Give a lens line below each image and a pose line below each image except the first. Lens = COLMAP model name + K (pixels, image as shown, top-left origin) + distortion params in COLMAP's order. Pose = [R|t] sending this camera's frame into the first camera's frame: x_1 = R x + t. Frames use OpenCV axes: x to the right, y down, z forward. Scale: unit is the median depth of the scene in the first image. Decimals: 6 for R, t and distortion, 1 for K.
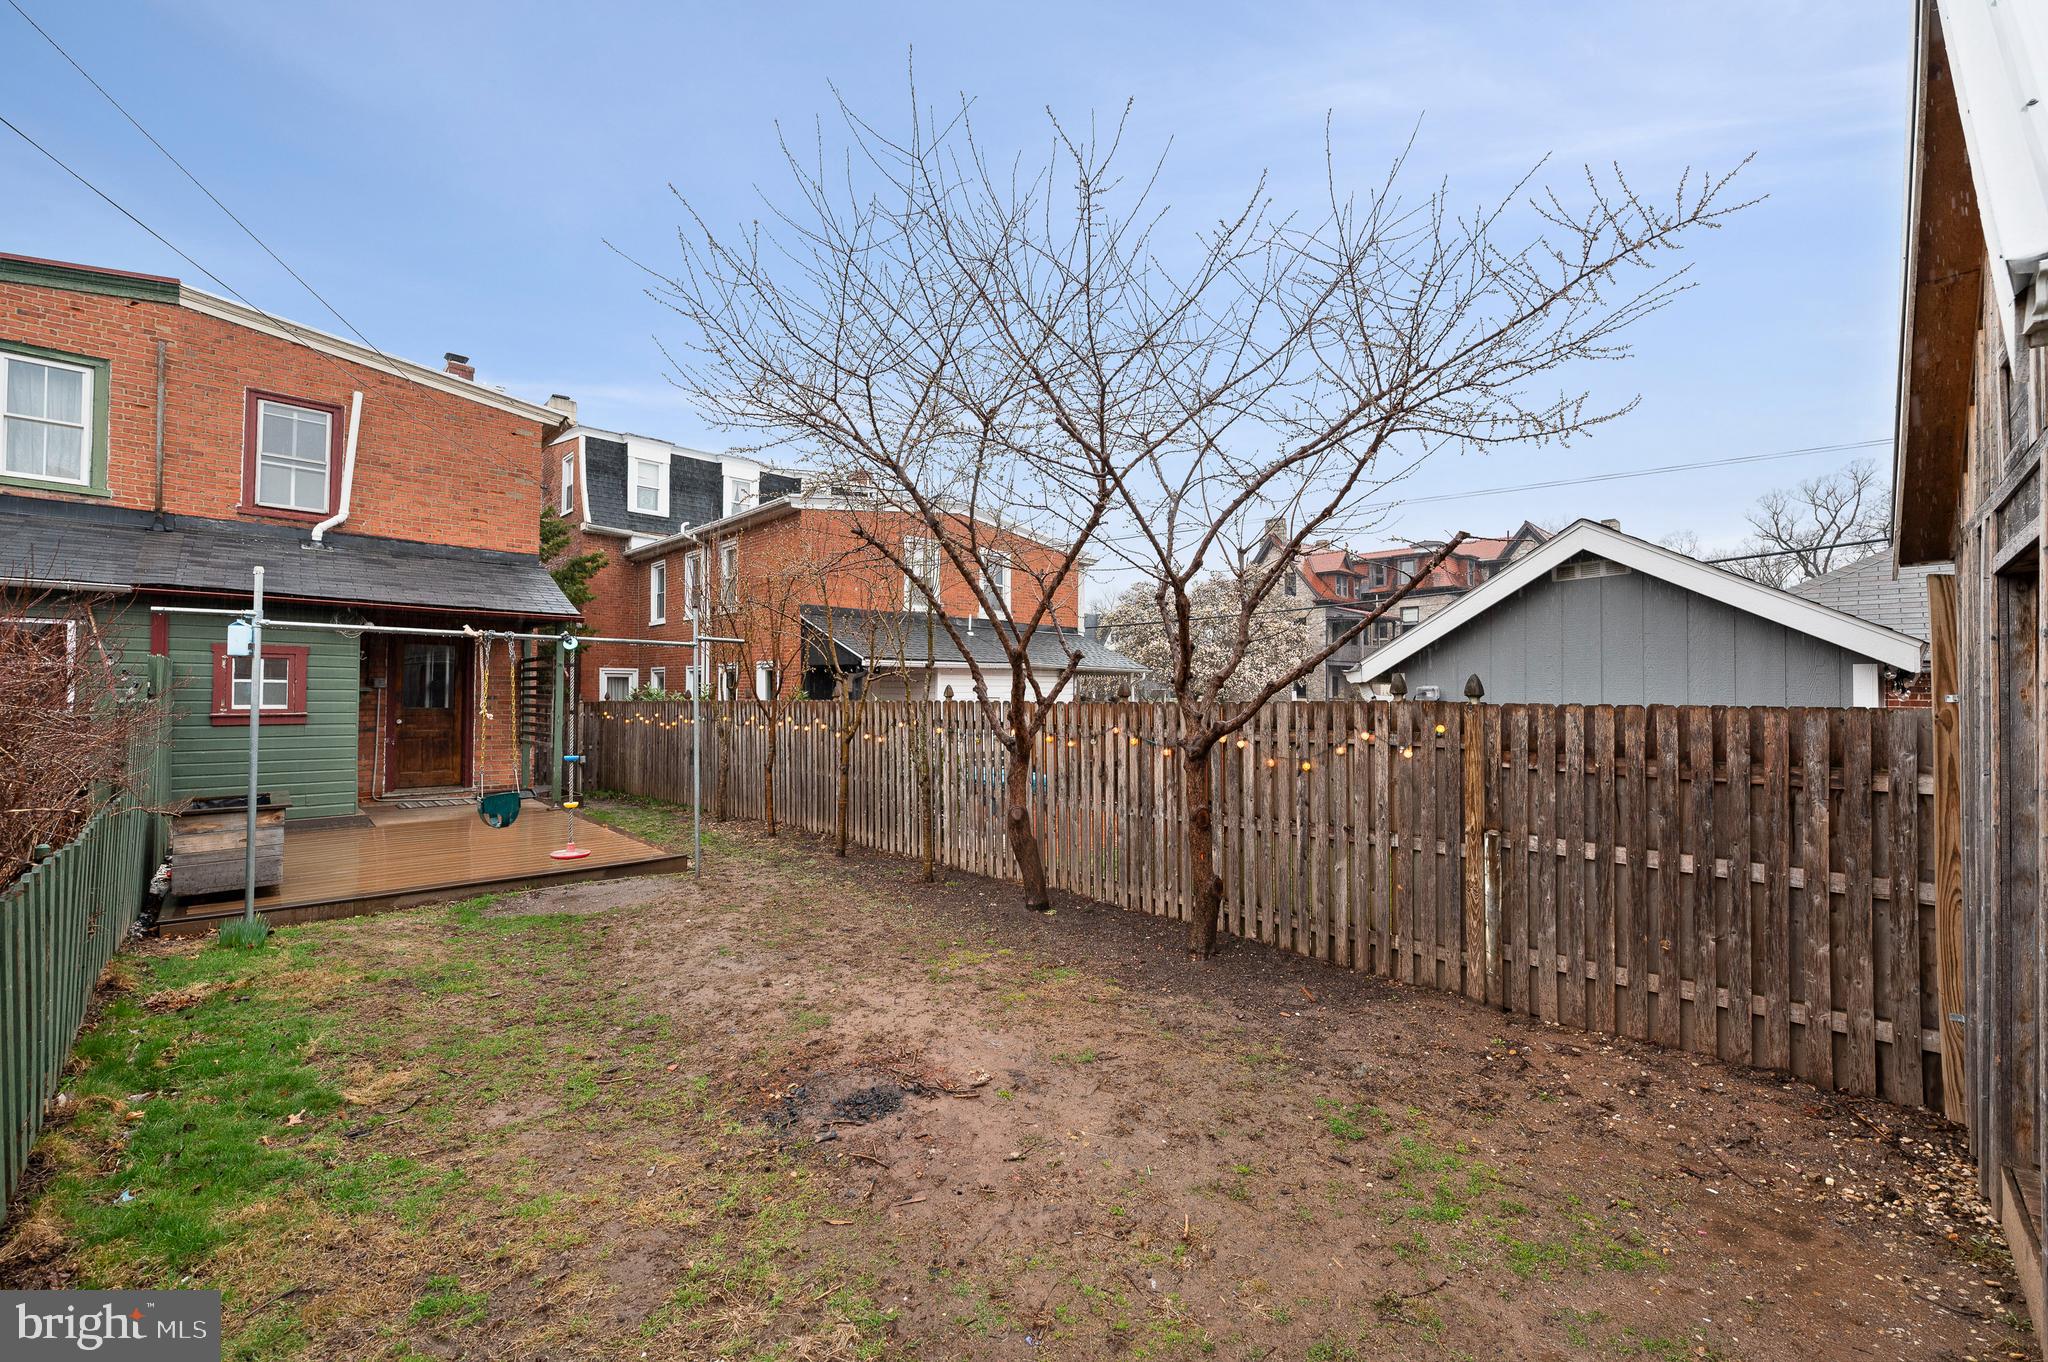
lens RADIAL K [[835.3, 0, 1050.1], [0, 835.3, 684.4], [0, 0, 1]] dist [-0.001158, 0.000324]
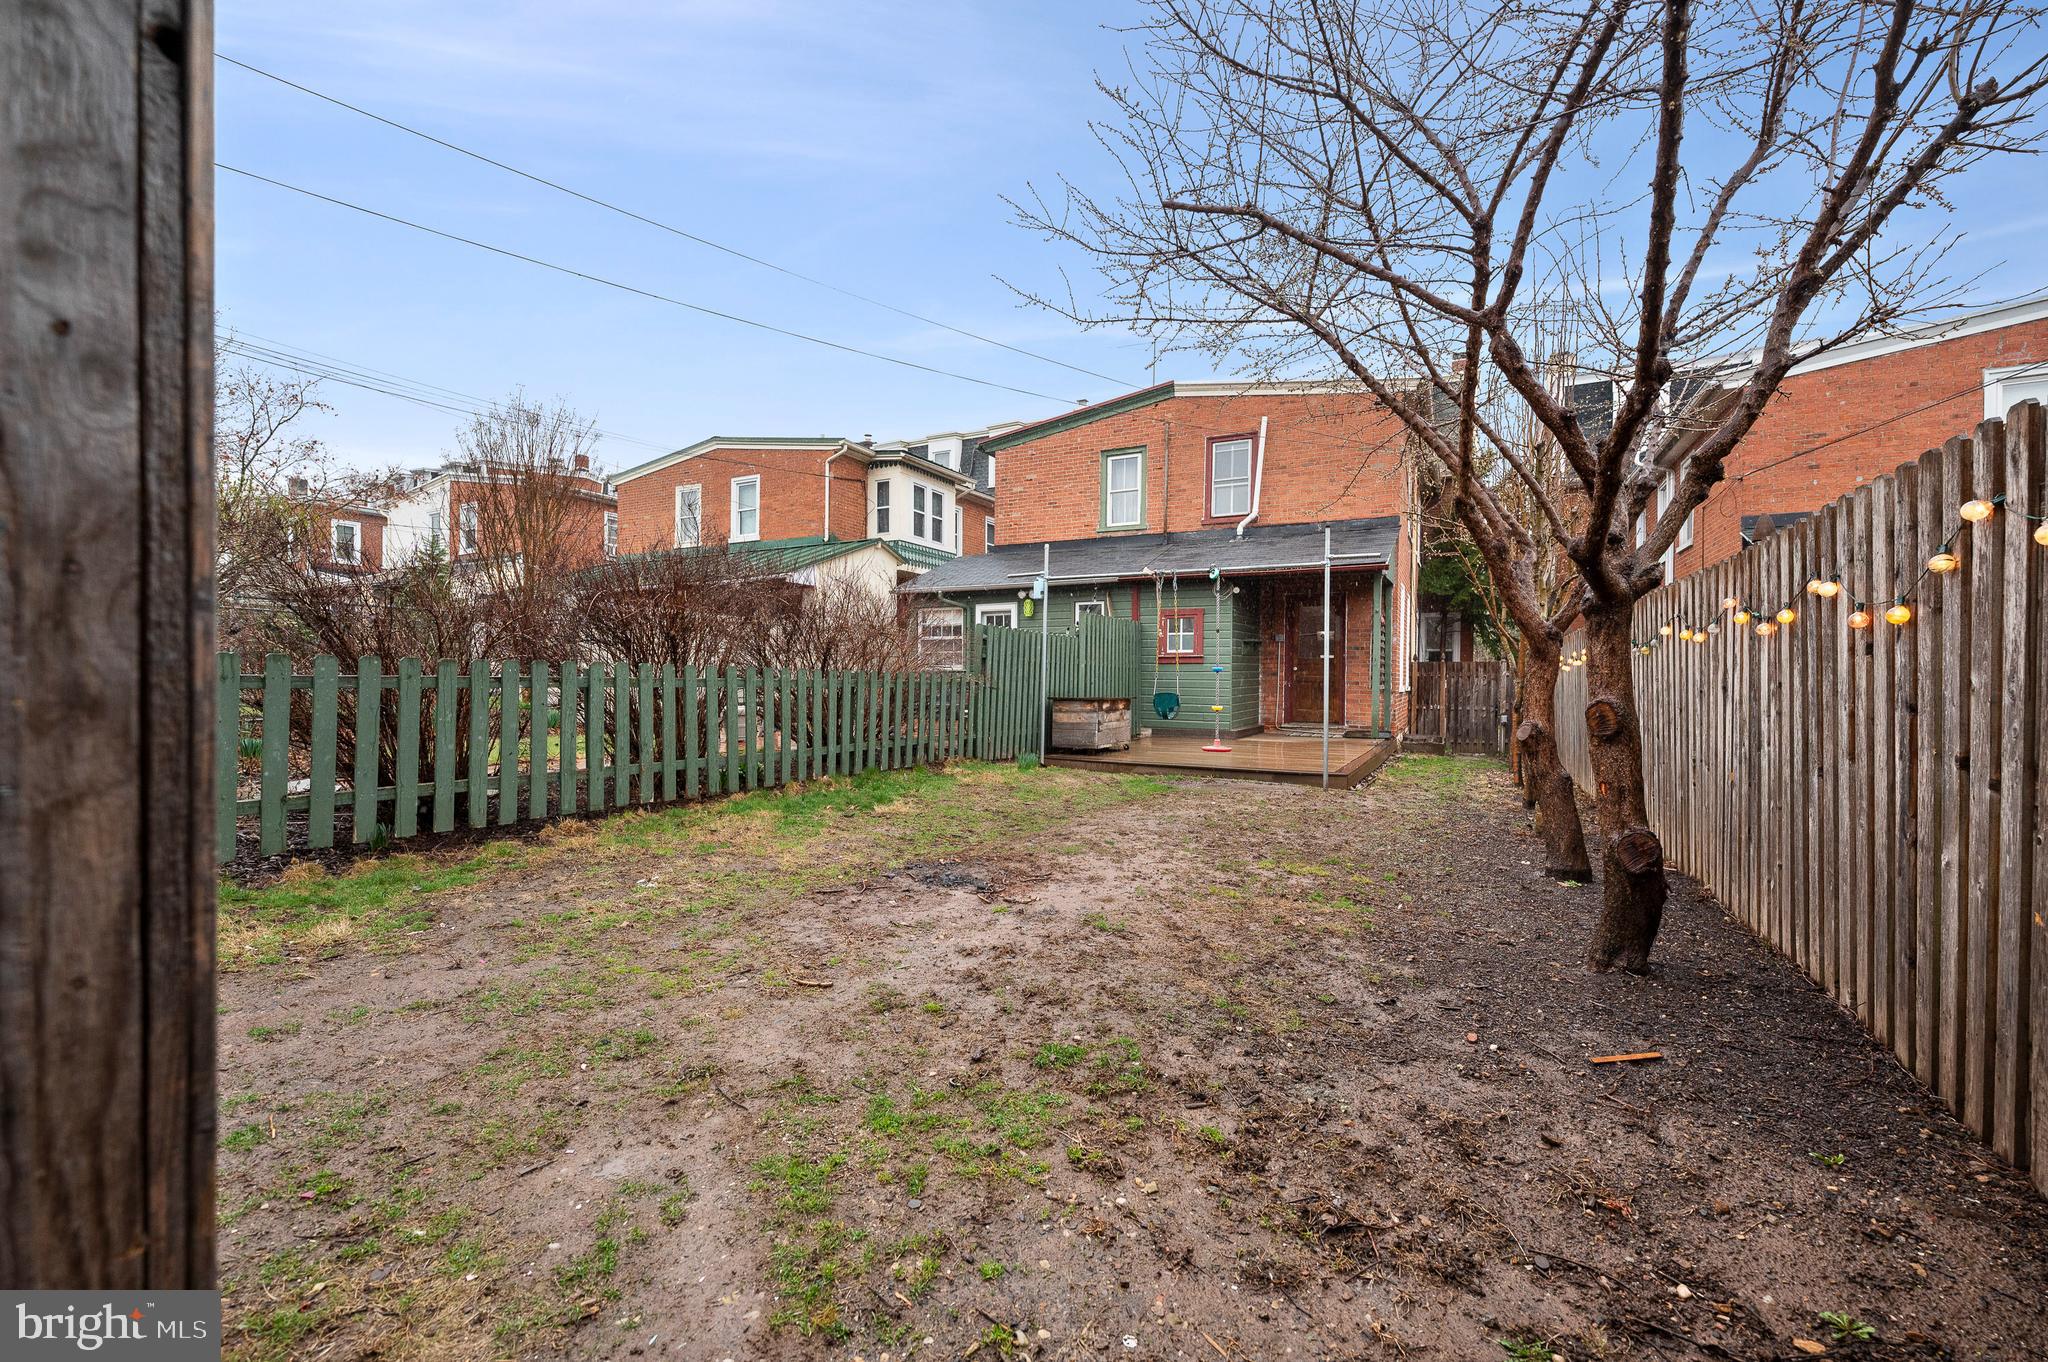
lens RADIAL K [[835.3, 0, 1015.7], [0, 835.3, 694.3], [0, 0, 1]] dist [-0.001158, 0.000324]
pose [[0.277331, 0.007938, -0.960742, 0.566534], [0.002814, 0.999955, 0.009074, 0.127496], [0.960770, -0.005220, 0.277296, 0.436279]]
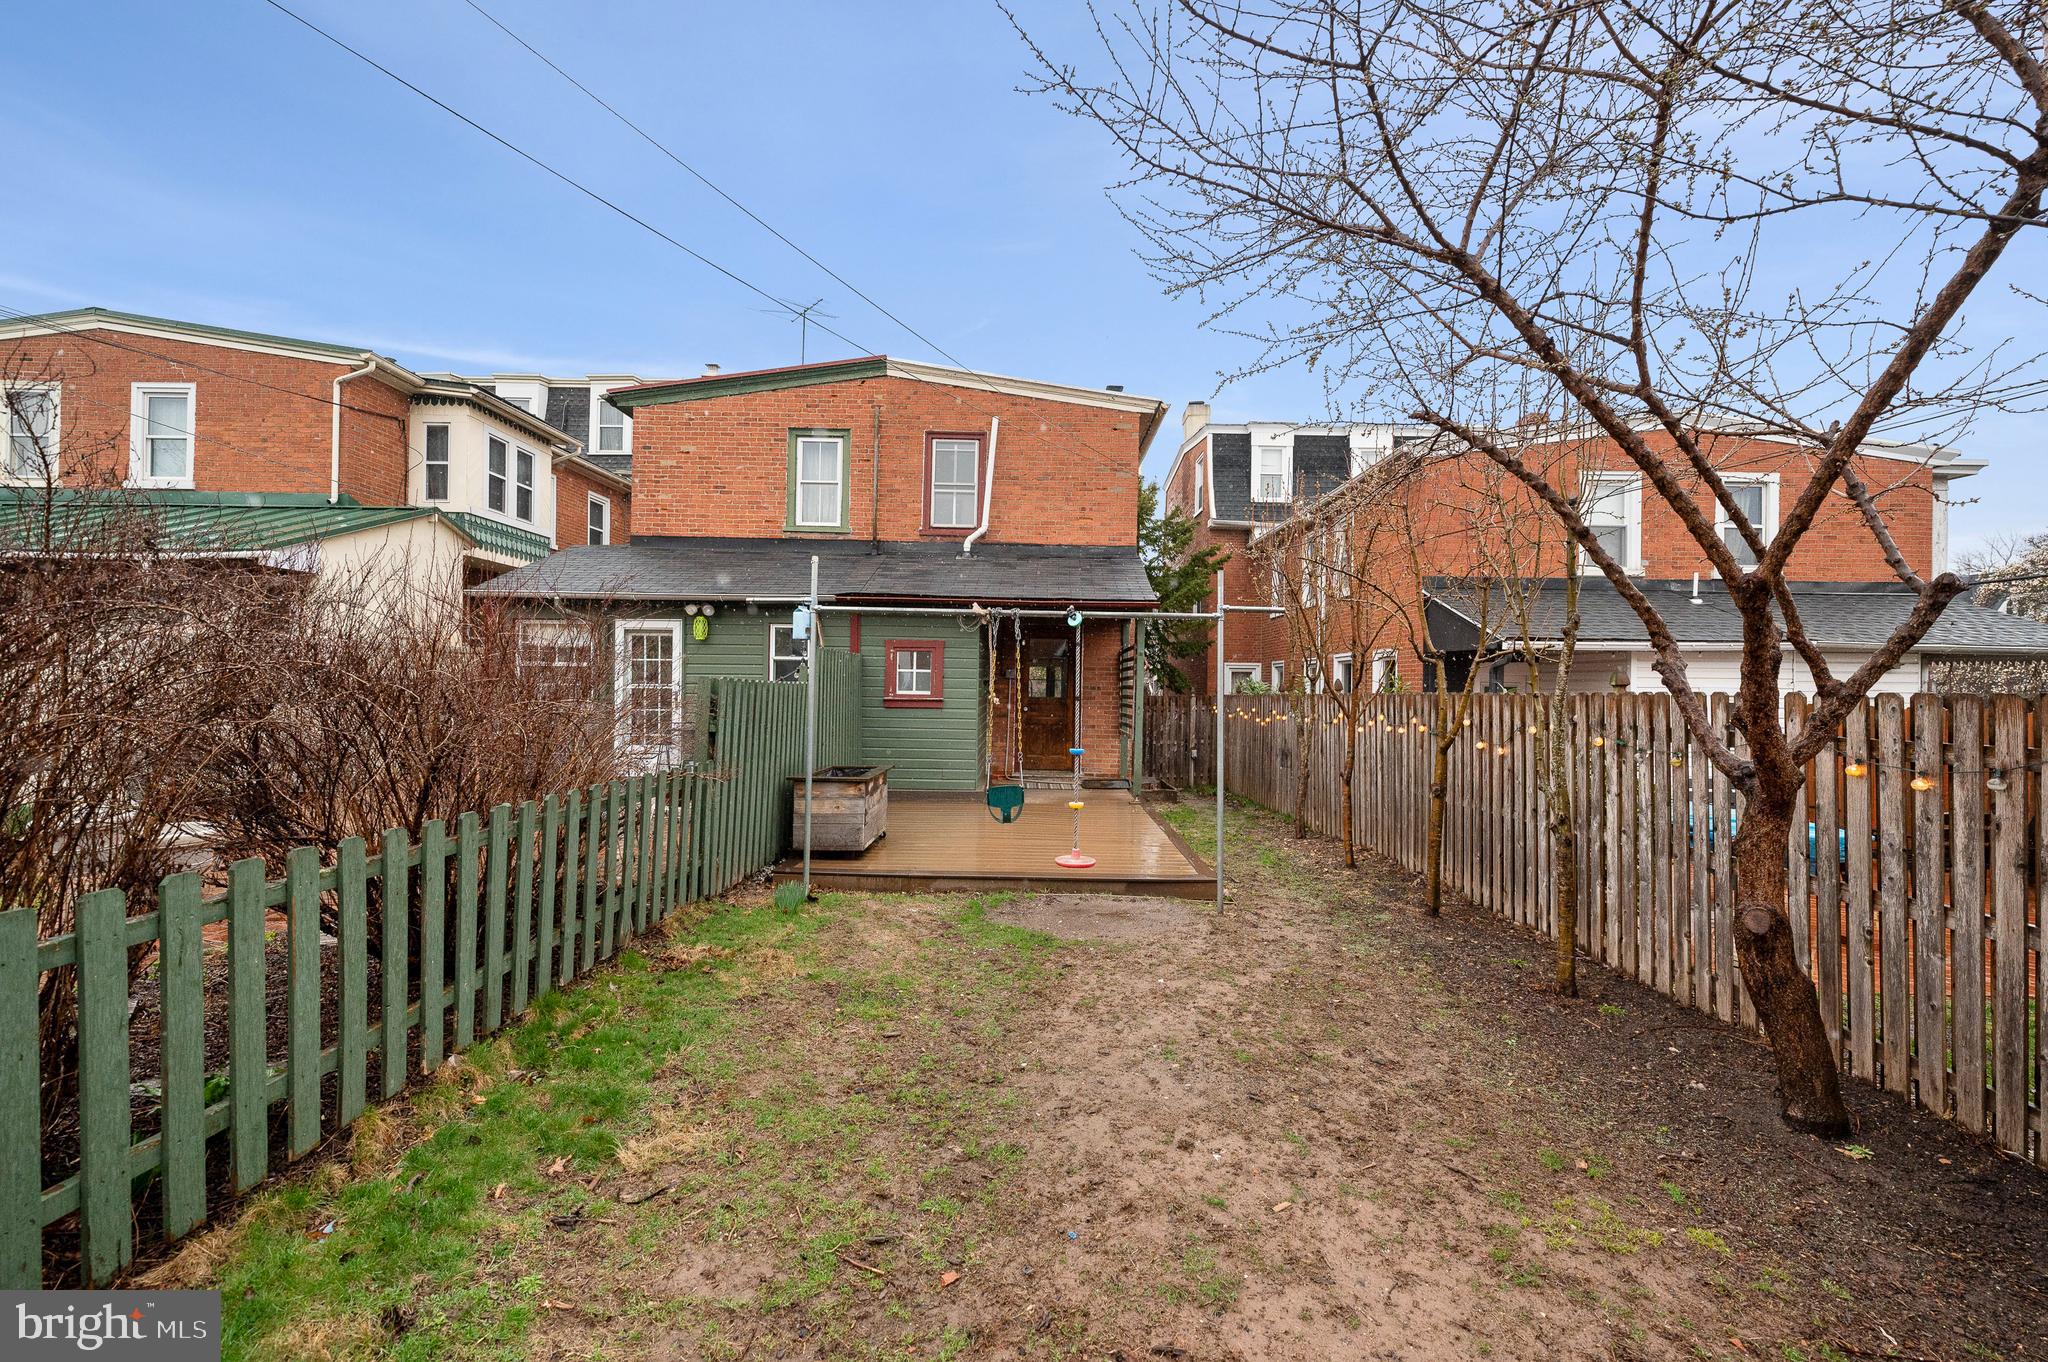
lens RADIAL K [[835.3, 0, 1019.4], [0, 835.3, 686.9], [0, 0, 1]] dist [-0.001158, 0.000324]
pose [[0.701290, 0.004346, -0.712862, 0.004991], [-0.002973, 0.999991, 0.003173, 0.020816], [0.712869, -0.000106, 0.701297, 0.391527]]
